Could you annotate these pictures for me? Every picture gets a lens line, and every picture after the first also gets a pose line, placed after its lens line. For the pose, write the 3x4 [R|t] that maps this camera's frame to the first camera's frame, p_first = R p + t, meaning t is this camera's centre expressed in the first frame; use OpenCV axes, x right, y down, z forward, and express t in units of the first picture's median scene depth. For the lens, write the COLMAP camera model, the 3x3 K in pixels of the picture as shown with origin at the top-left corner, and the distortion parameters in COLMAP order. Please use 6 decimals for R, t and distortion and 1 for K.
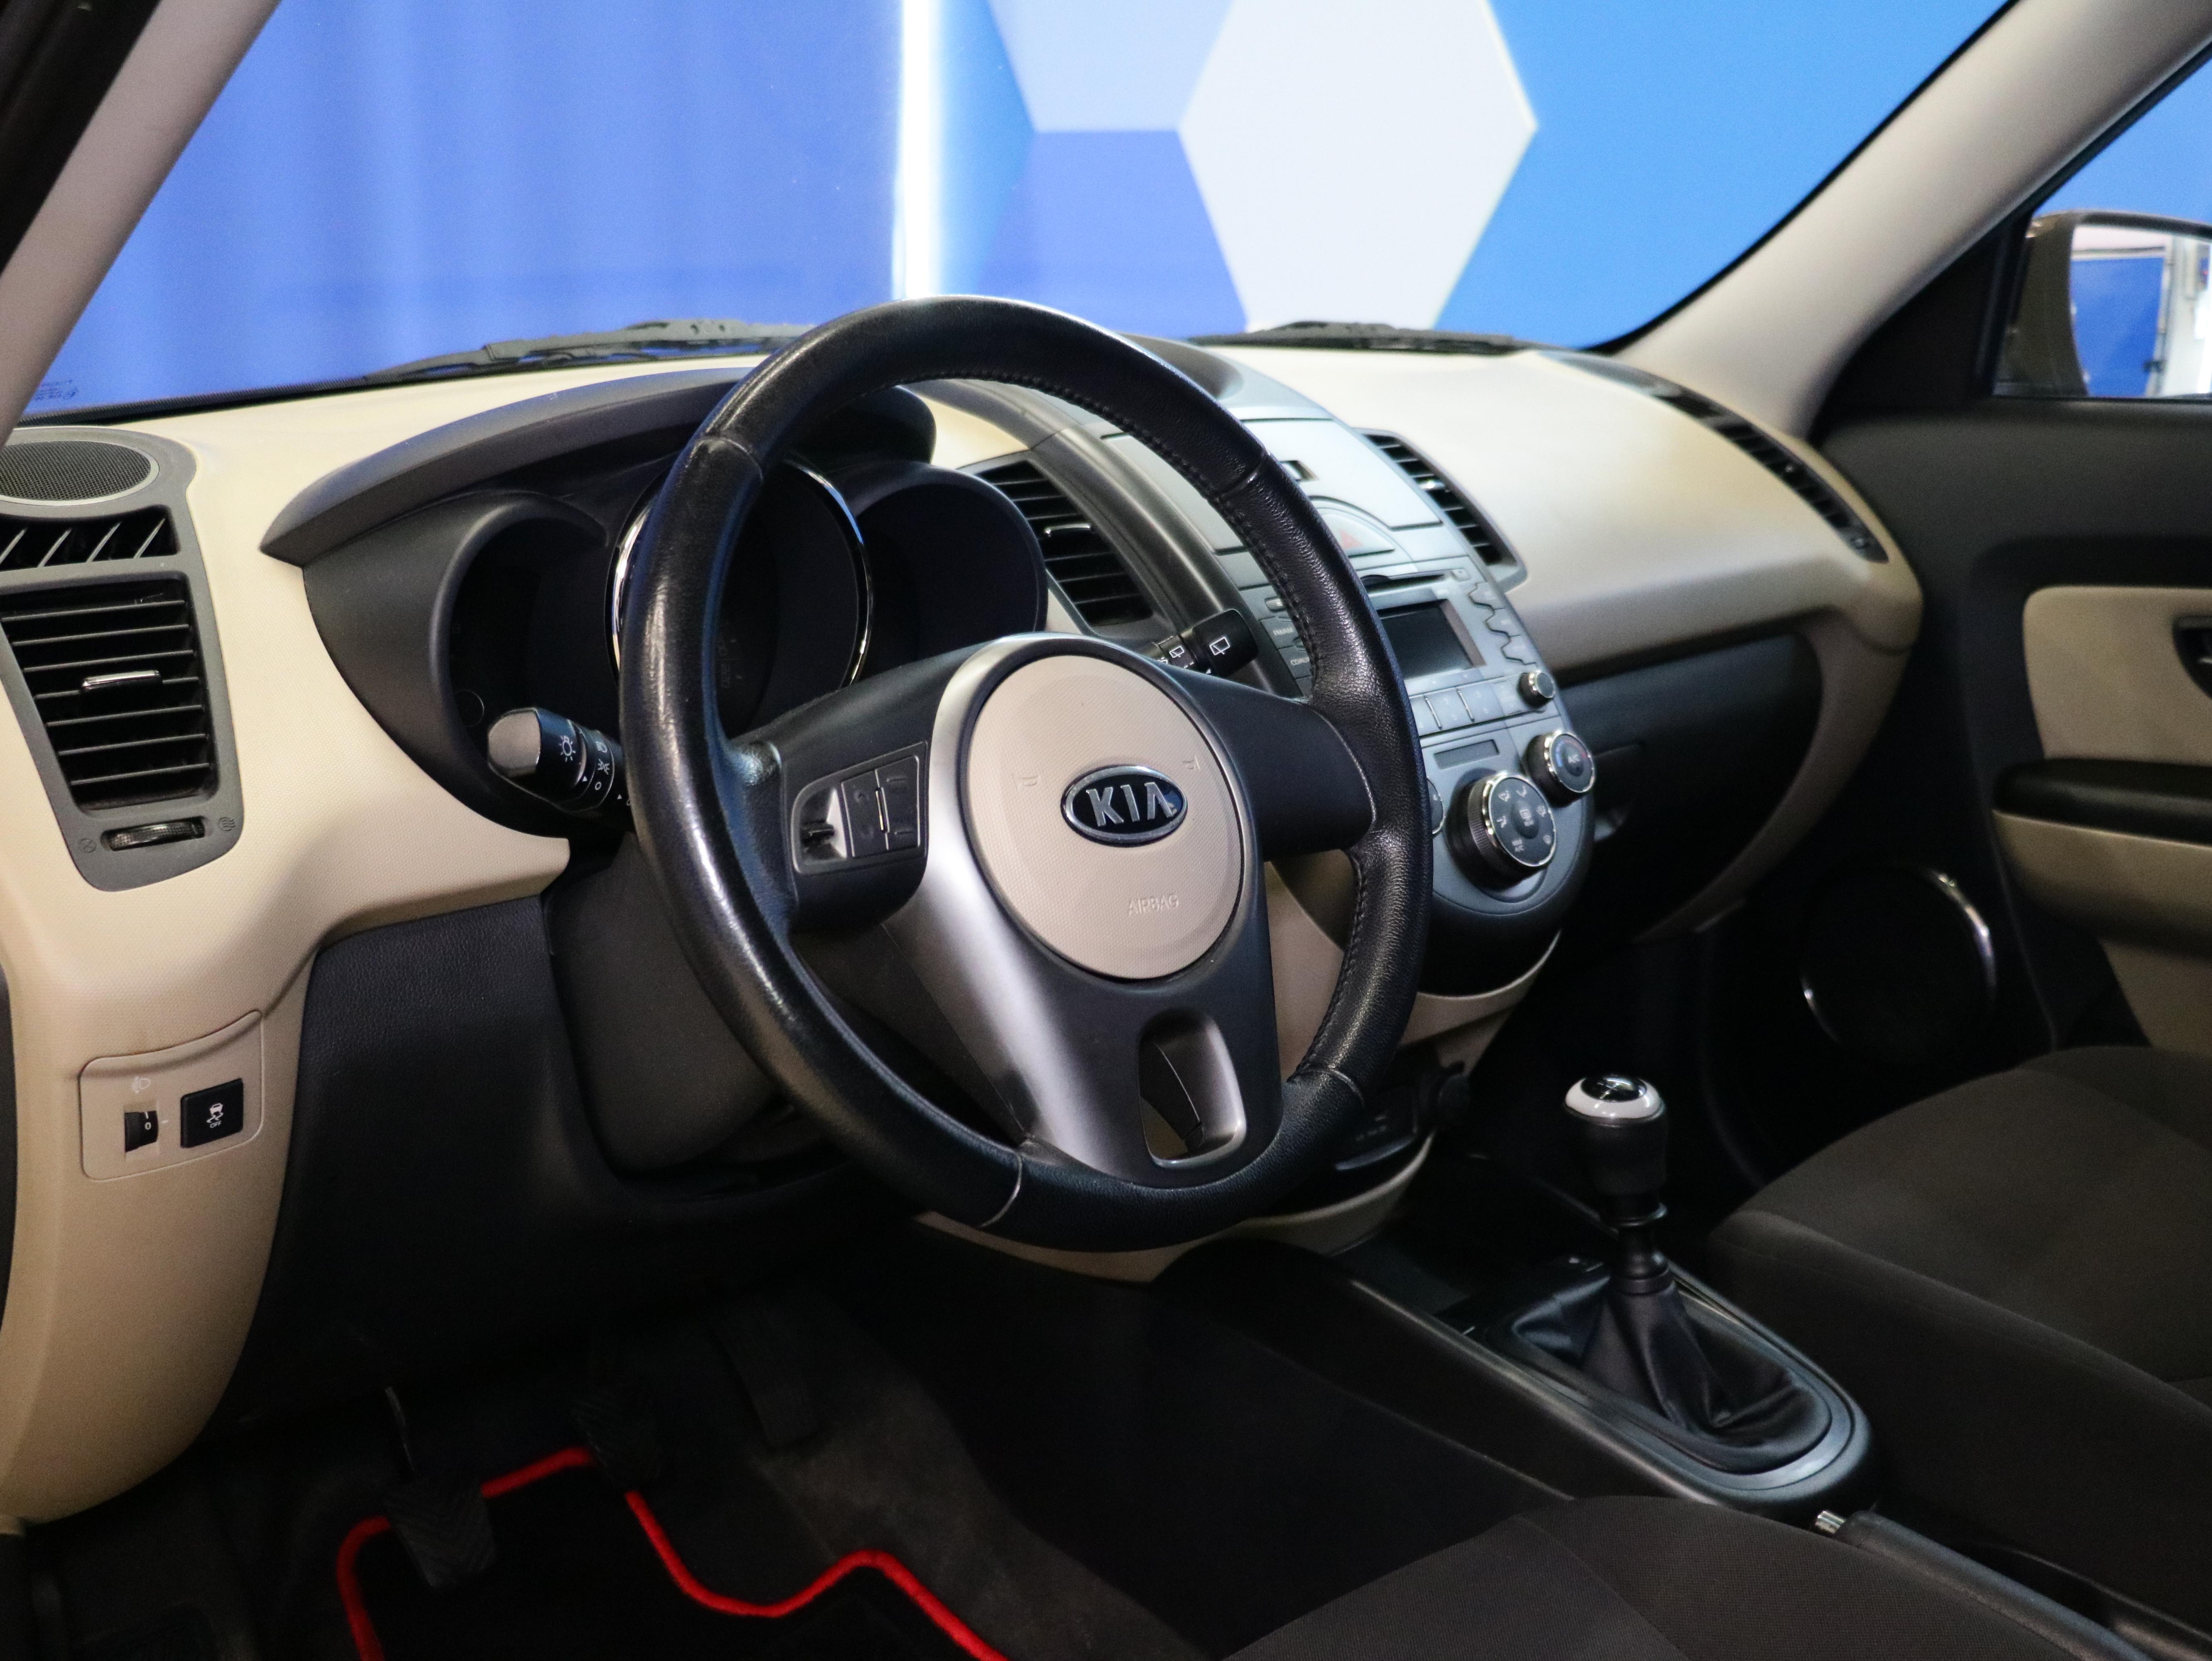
lens RADIAL K [[2272.9, 0, 1100.5], [0, 2272.9, 842.0], [0, 0, 1]] dist [-0.009207, 0.014405]
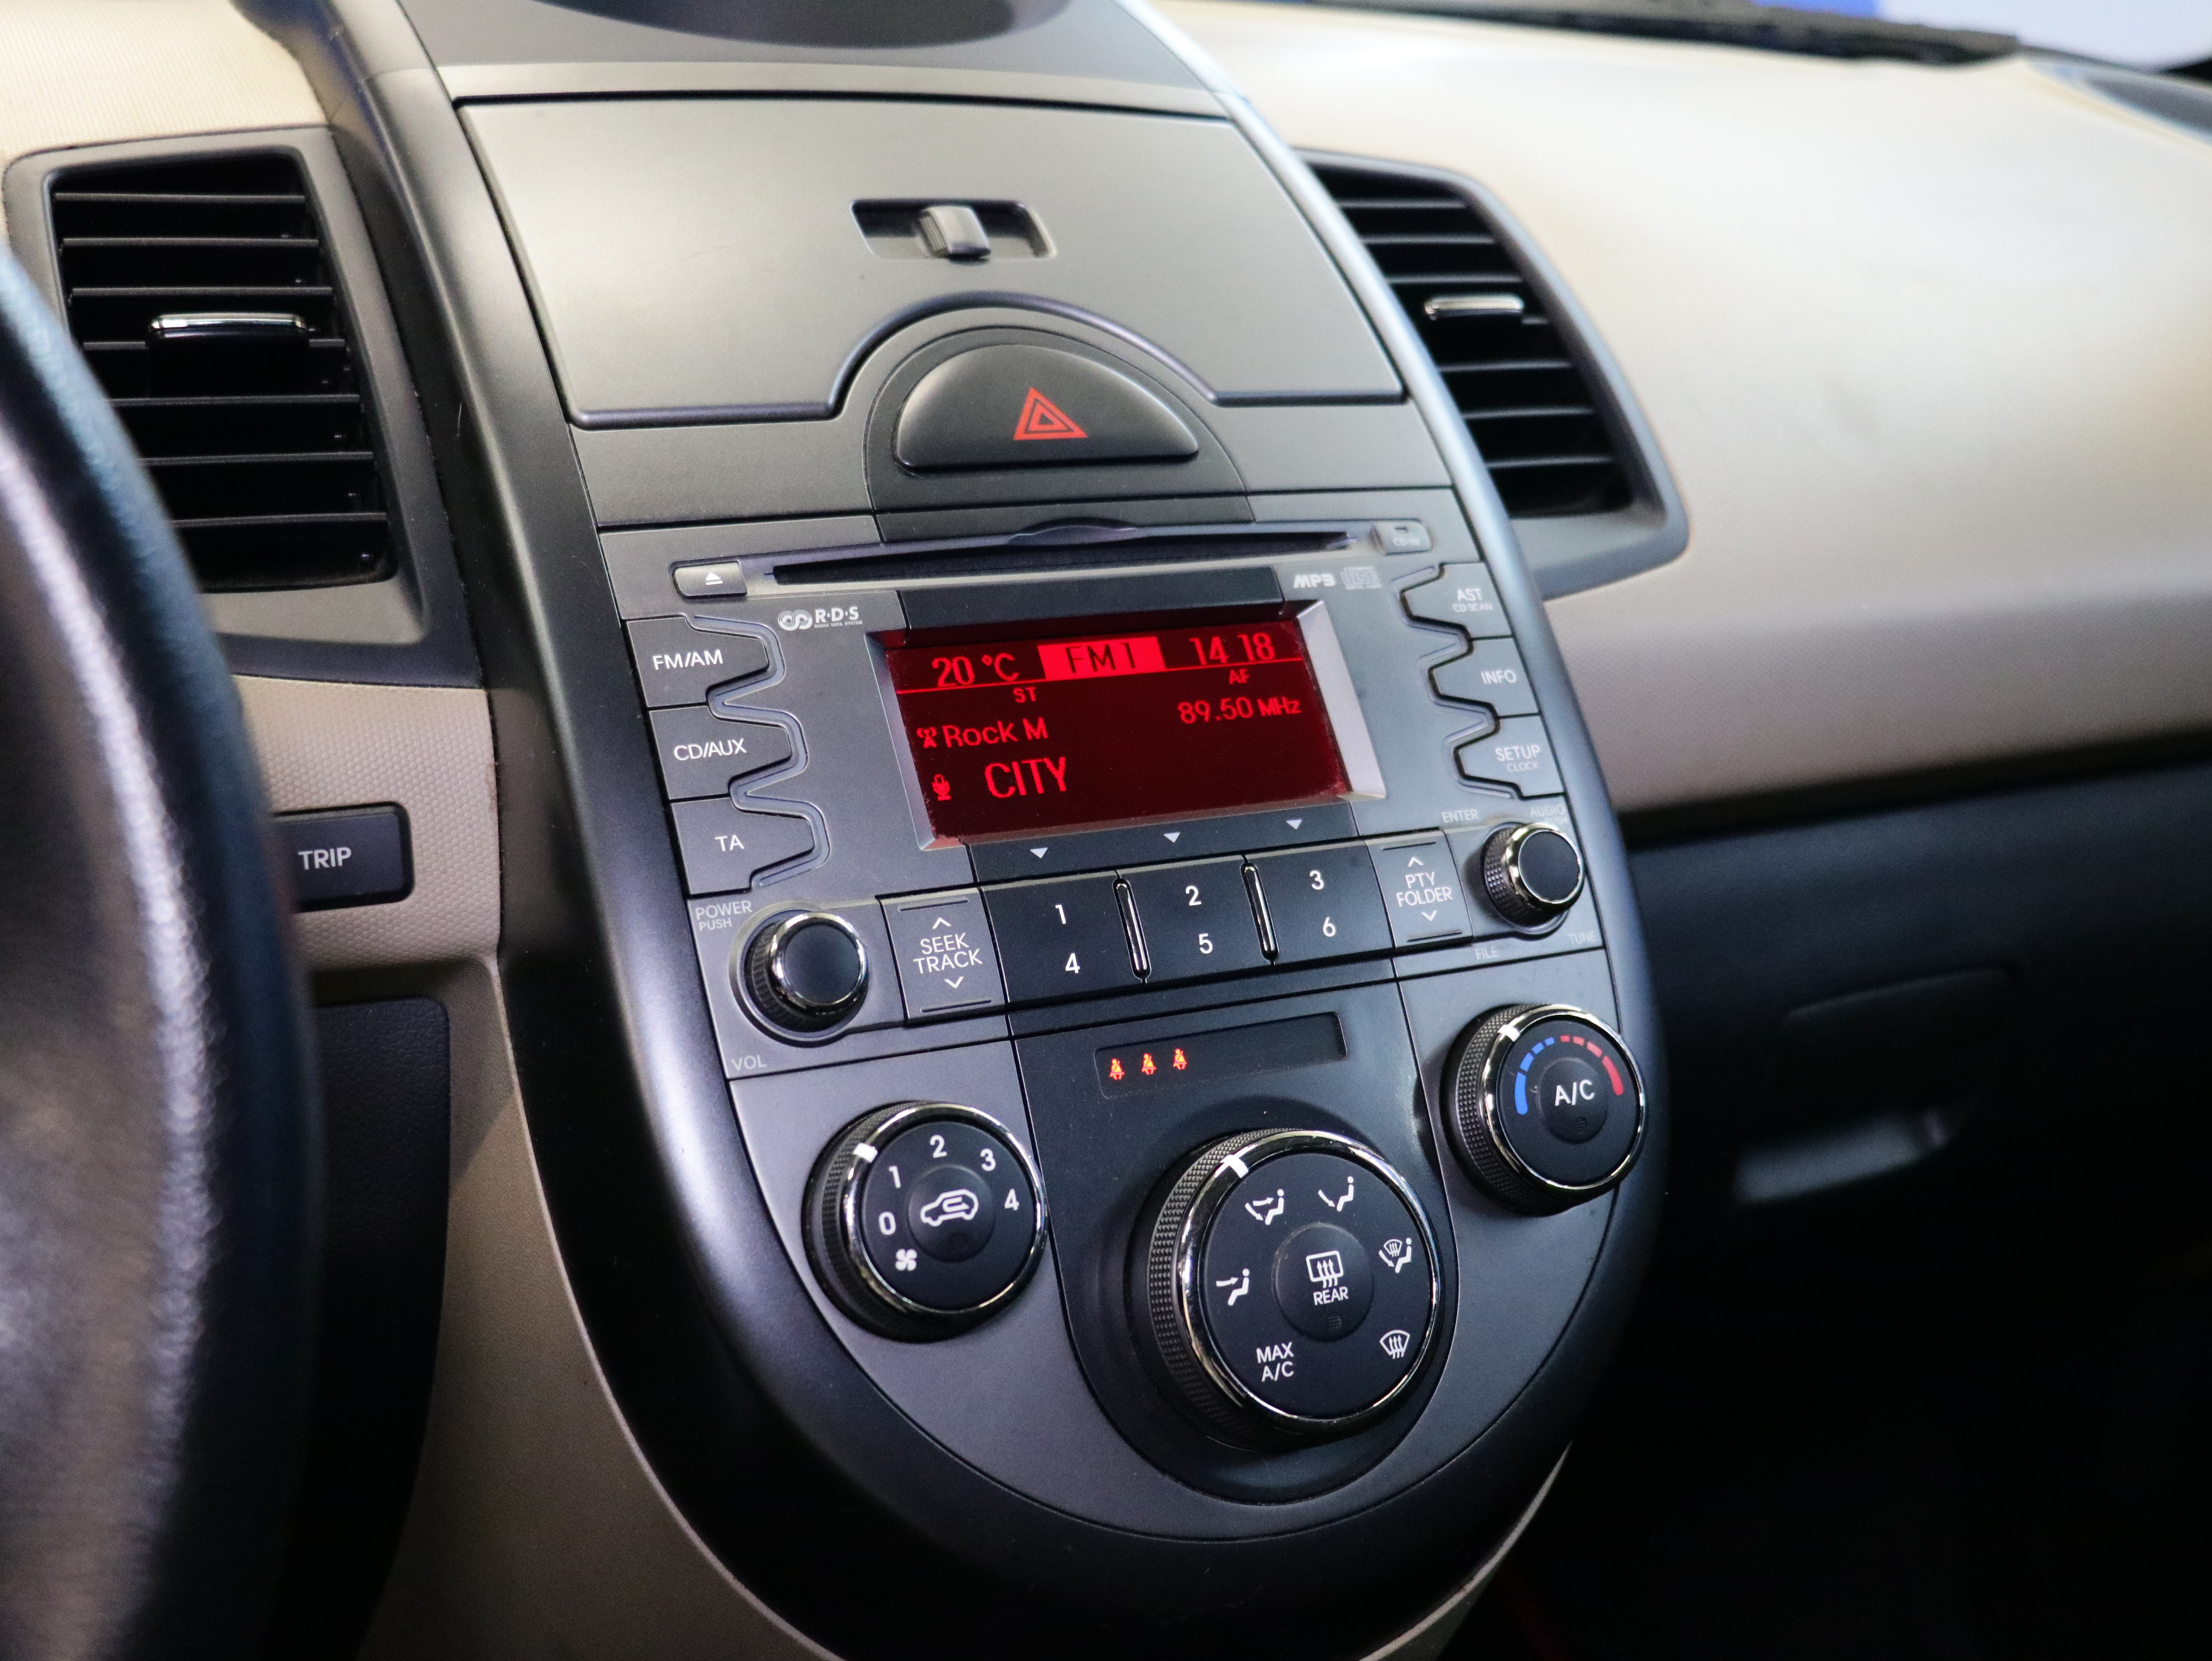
lens RADIAL K [[2581.3, 0, 1106.0], [0, 2581.3, 830.5], [0, 0, 1]] dist [-0.006964, -0.035370]
pose [[0.956976, 0.128263, -0.260280, 0.239288], [-0.116490, 0.991364, 0.060233, -0.093559], [0.265758, -0.027321, 0.963653, 0.597559]]
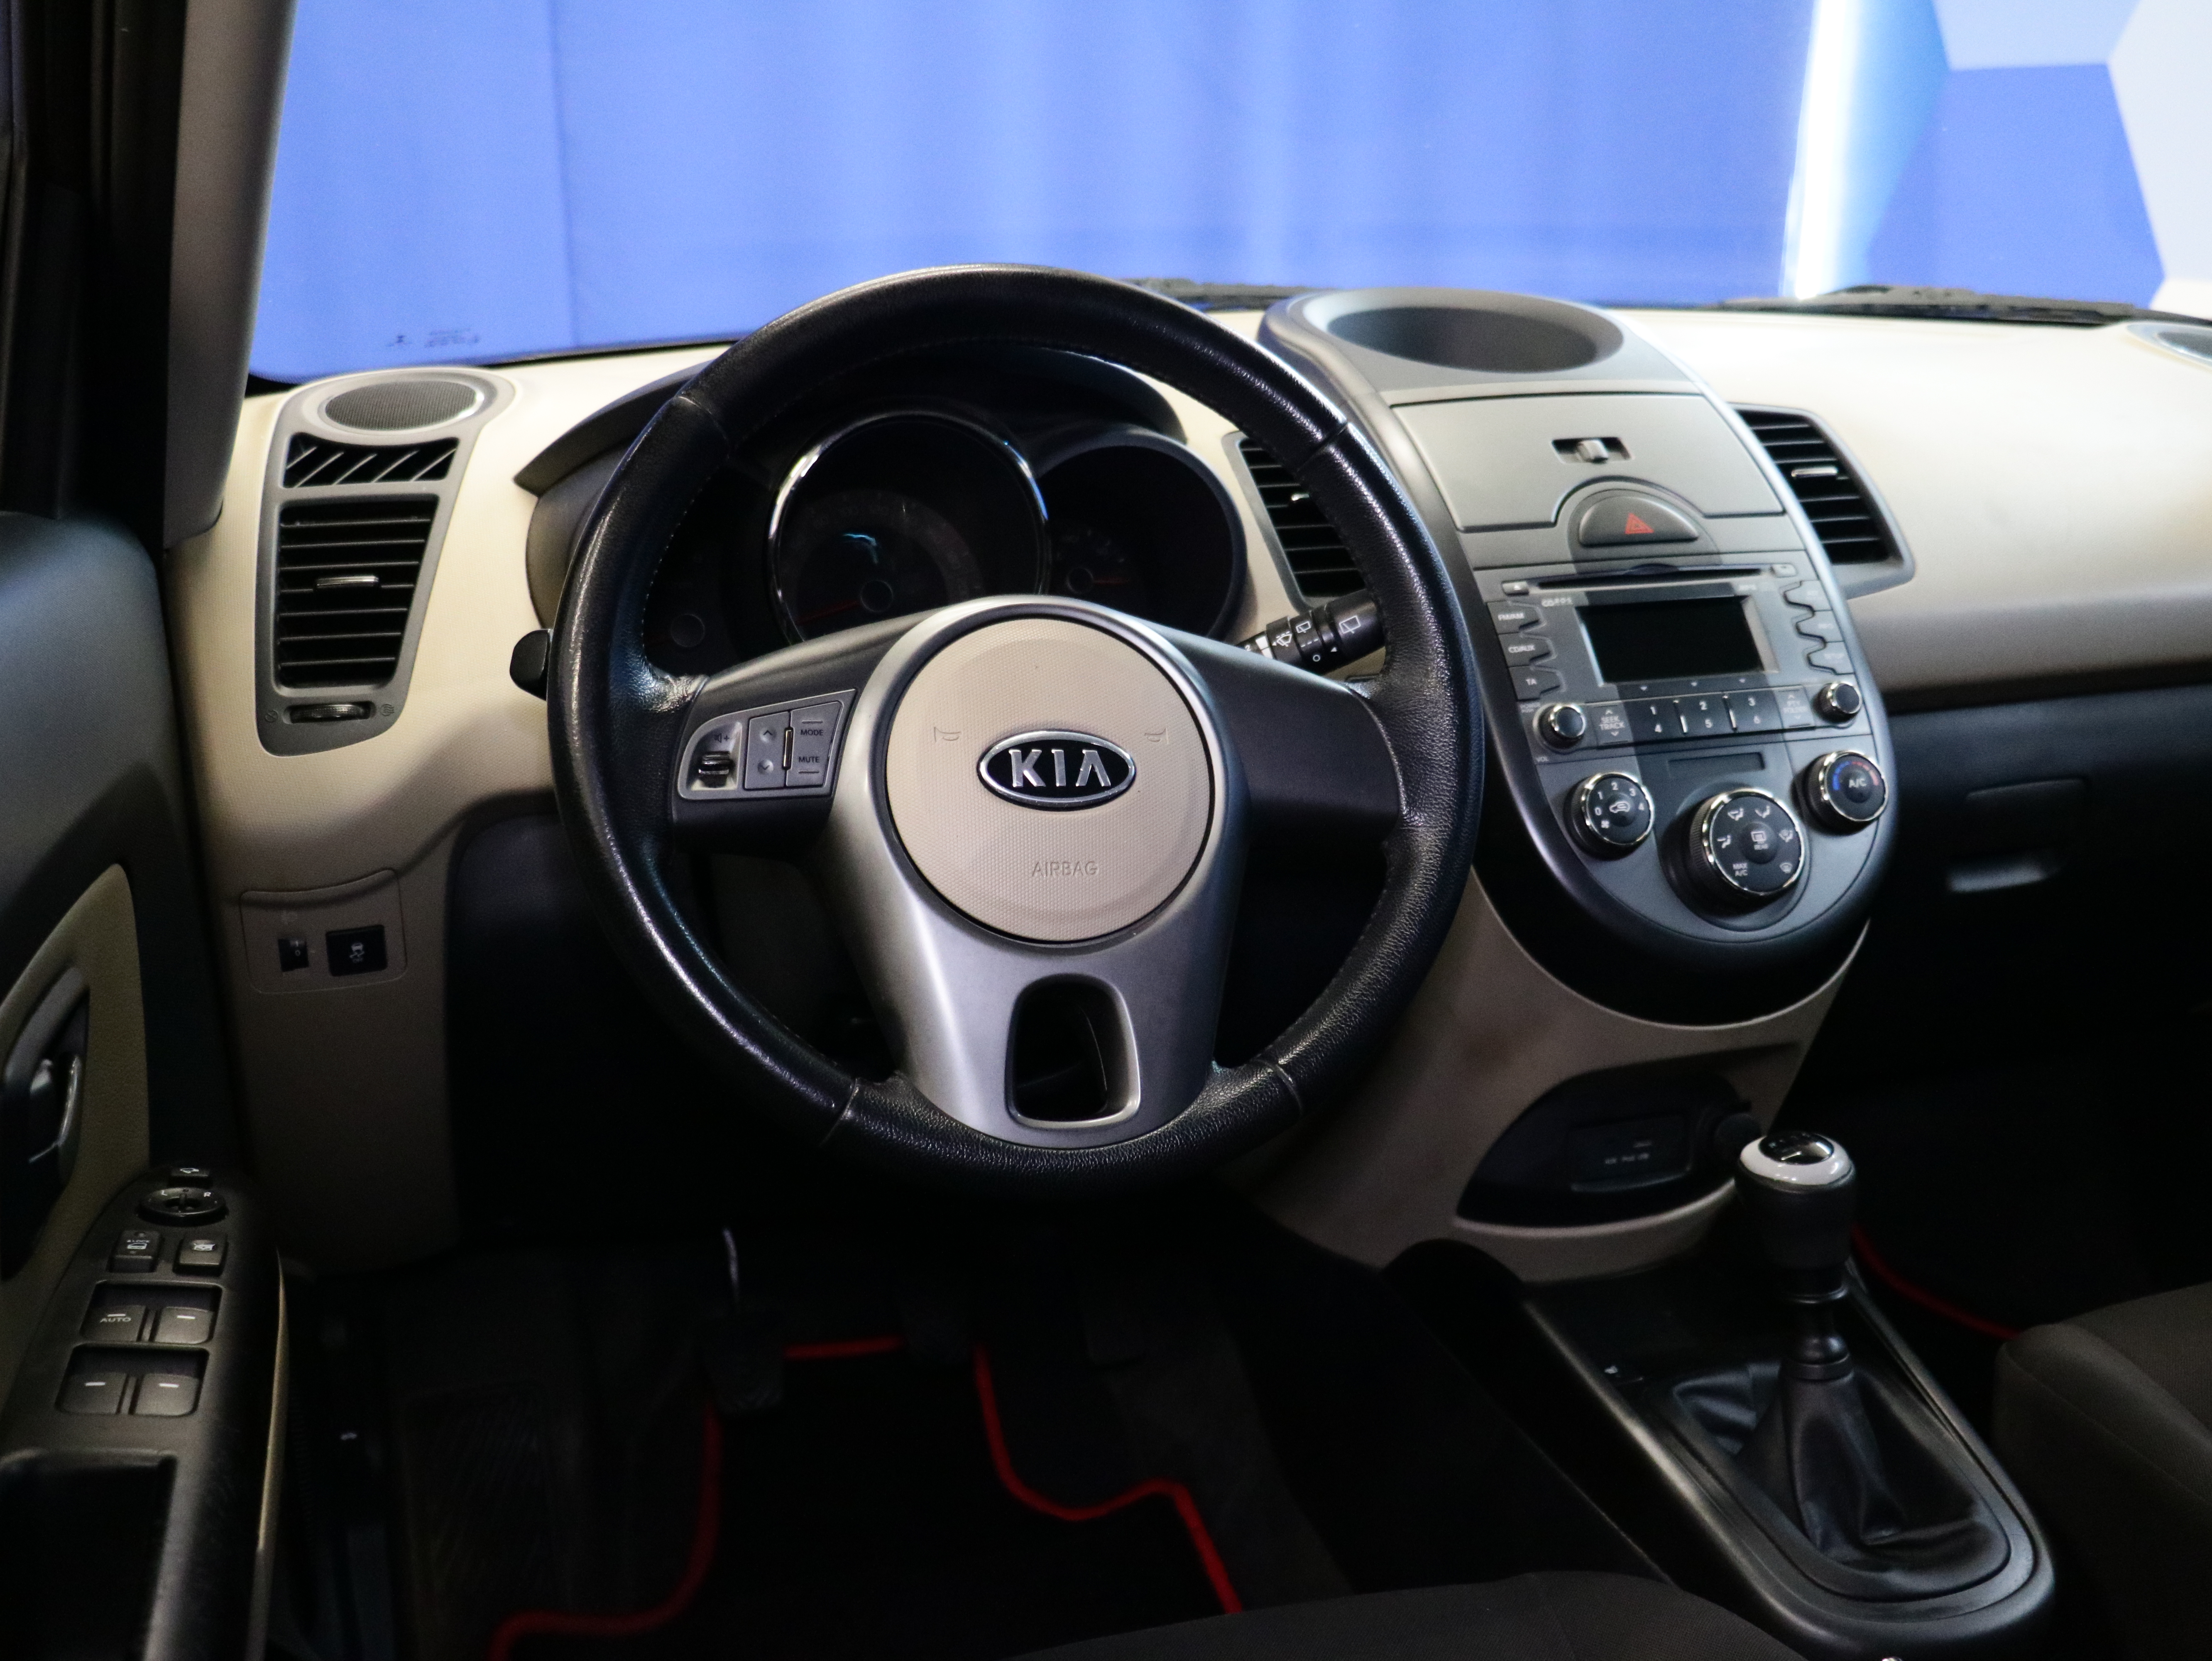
lens RADIAL K [[2272.9, 0, 1100.5], [0, 2272.9, 842.0], [0, 0, 1]] dist [-0.009207, 0.014405]
pose [[0.900103, 0.114735, -0.420298, 0.320666], [-0.105583, 0.993389, 0.045064, -0.022483], [0.422690, 0.003814, 0.906266, 0.060409]]
